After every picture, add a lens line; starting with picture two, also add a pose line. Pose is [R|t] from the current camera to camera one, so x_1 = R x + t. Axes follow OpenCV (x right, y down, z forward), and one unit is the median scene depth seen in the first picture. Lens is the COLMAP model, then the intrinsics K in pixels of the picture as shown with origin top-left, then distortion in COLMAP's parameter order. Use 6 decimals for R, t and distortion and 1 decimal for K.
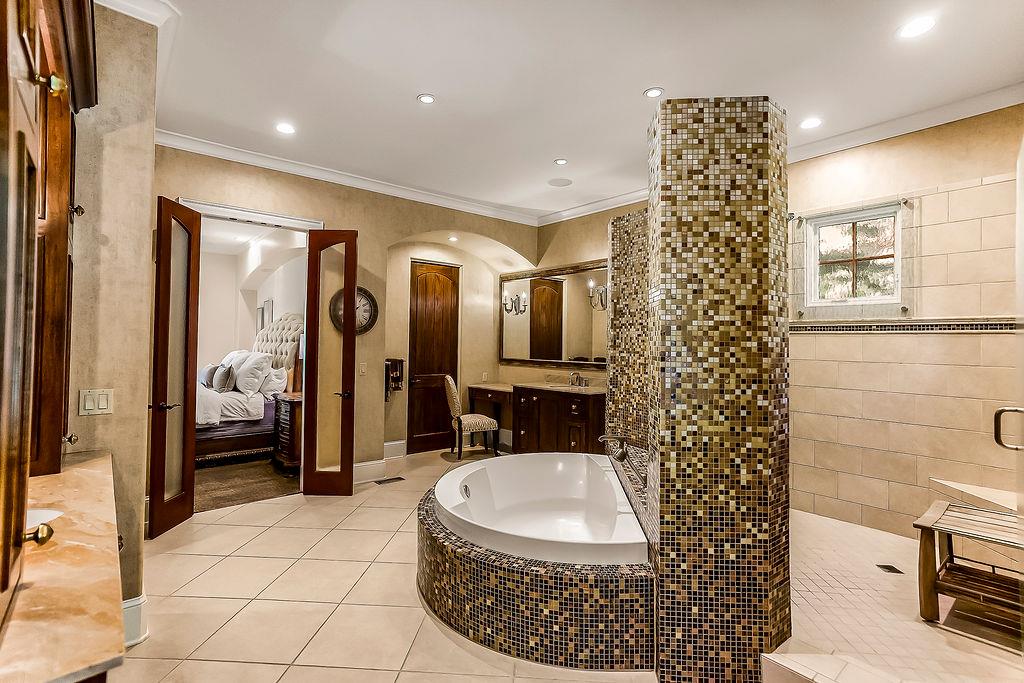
lens RADIAL K [[496.4, 0, 519.6], [0, 496.4, 337.9], [0, 0, 1]] dist [0.001742, 0.005973]
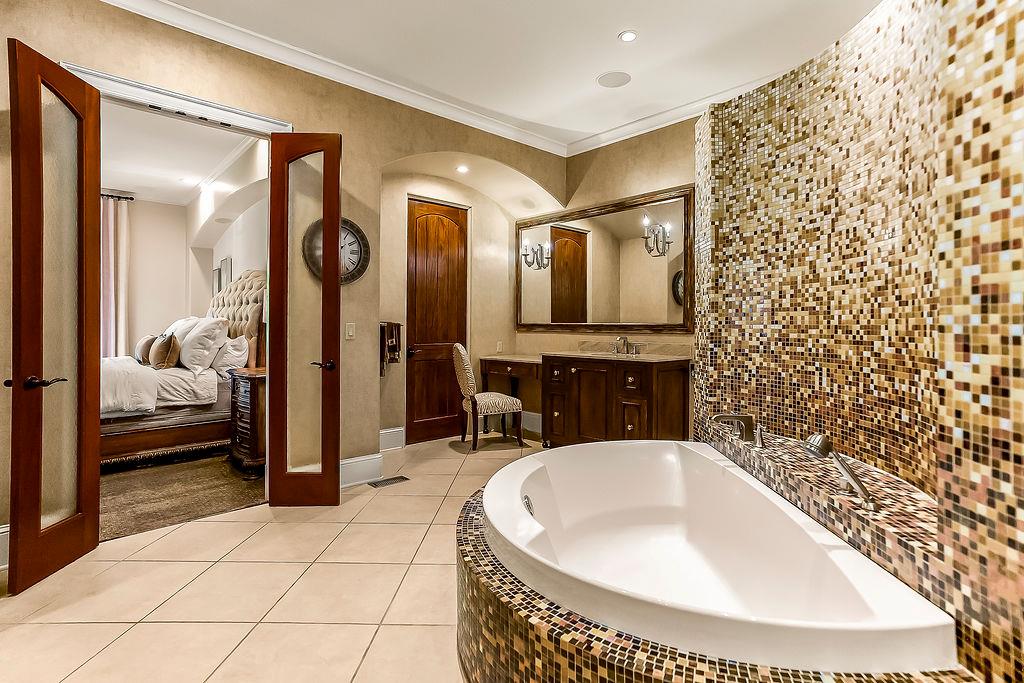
lens RADIAL K [[496.4, 0, 521.4], [0, 496.4, 327.2], [0, 0, 1]] dist [0.001742, 0.005973]
pose [[0.998733, -0.010492, 0.049224, -0.099033], [0.009945, 0.999886, 0.011338, 0.050837], [-0.049337, -0.010834, 0.998723, 0.254474]]
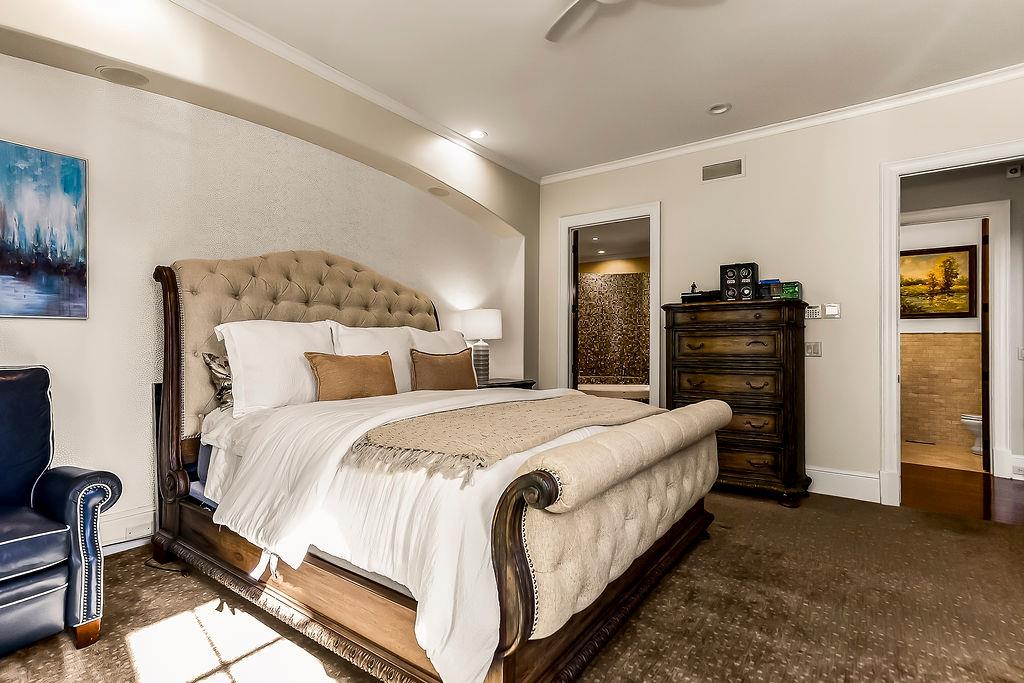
lens RADIAL K [[496.4, 0, 511.1], [0, 496.4, 343.2], [0, 0, 1]] dist [0.001742, 0.005973]
pose [[-0.217320, -0.012334, 0.976023, -1.506669], [-0.021133, 0.999745, 0.007928, 0.043075], [-0.975872, -0.018903, -0.217525, 1.336709]]
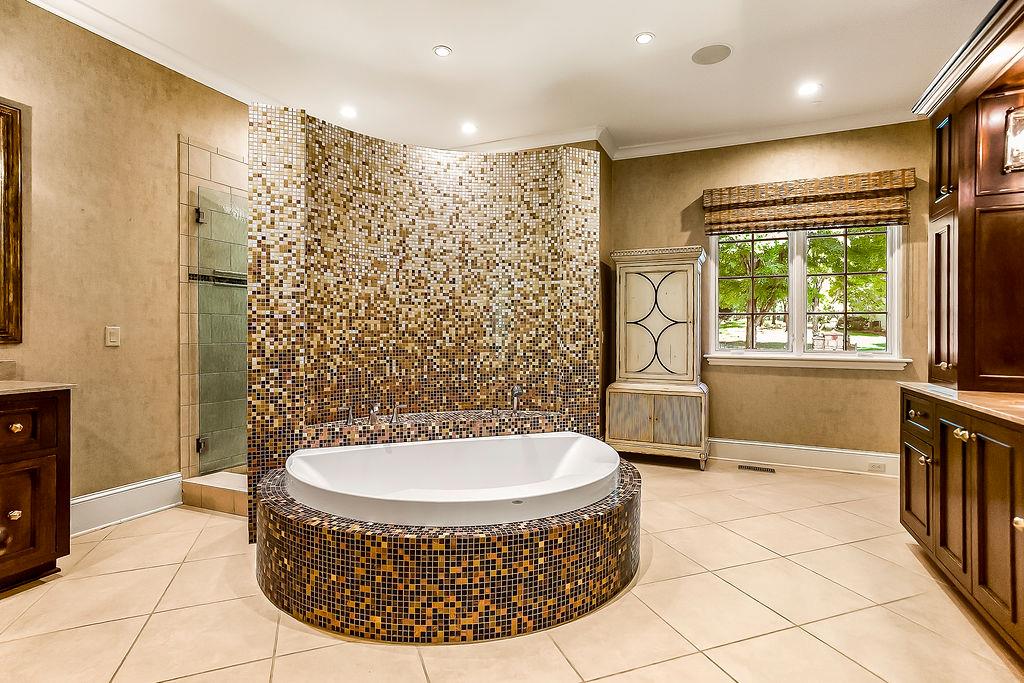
lens RADIAL K [[496.4, 0, 516.8], [0, 496.4, 331.4], [0, 0, 1]] dist [0.001742, 0.005973]
pose [[-0.415954, -0.014816, 0.909265, -0.483749], [-0.016240, 0.999829, 0.008862, 0.049291], [-0.909241, -0.011080, -0.416123, 0.840805]]
